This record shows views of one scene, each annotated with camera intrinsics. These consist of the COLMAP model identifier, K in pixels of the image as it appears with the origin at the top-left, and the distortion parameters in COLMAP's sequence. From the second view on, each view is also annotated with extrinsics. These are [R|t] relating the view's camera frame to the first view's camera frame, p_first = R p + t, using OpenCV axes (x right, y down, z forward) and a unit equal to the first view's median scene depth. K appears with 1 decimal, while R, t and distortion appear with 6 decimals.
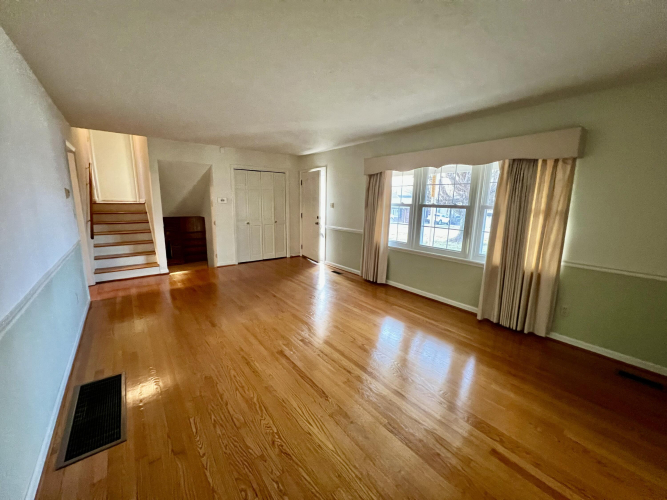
lens RADIAL K [[266.7, 0, 333.6], [0, 266.7, 249.1], [0, 0, 1]] dist [-0.003065, 0.000495]
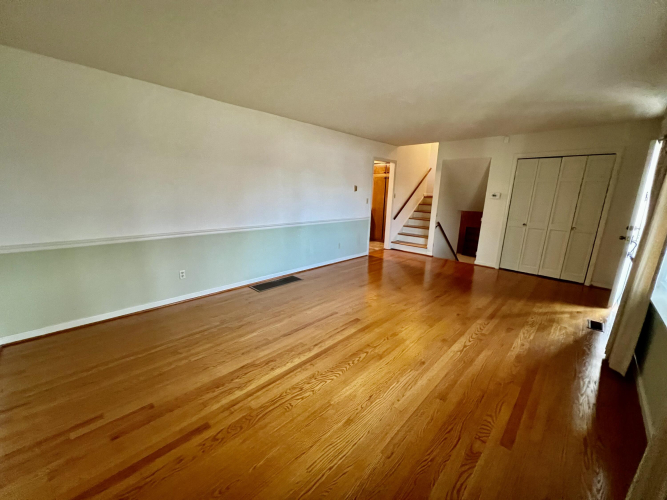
lens RADIAL K [[263.6, 0, 333.1], [0, 263.6, 253.5], [0, 0, 1]] dist [-0.000492, 0.000185]
pose [[0.141221, 0.216267, -0.966067, 0.618857], [-0.198724, 0.962177, 0.186347, -0.072758], [0.969828, 0.165665, 0.178857, 0.480789]]
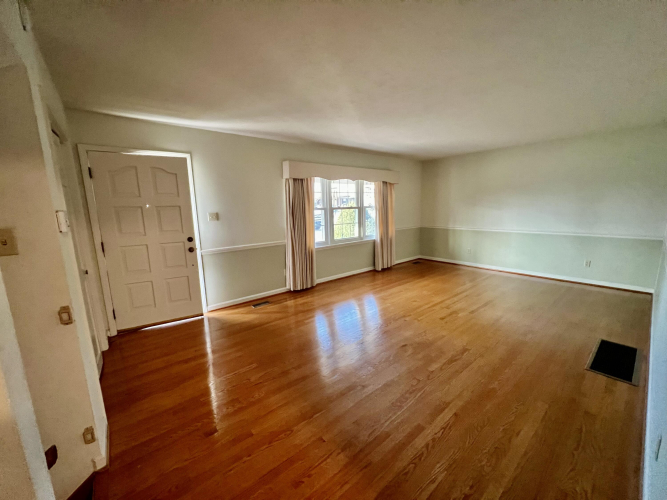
lens RADIAL K [[266.7, 0, 334.8], [0, 266.7, 250.7], [0, 0, 1]] dist [-0.003065, 0.000495]
pose [[-0.034802, -0.171895, 0.984500, -0.952852], [0.213611, 0.961053, 0.175352, -0.192793], [-0.976299, 0.216403, 0.003272, 1.040650]]
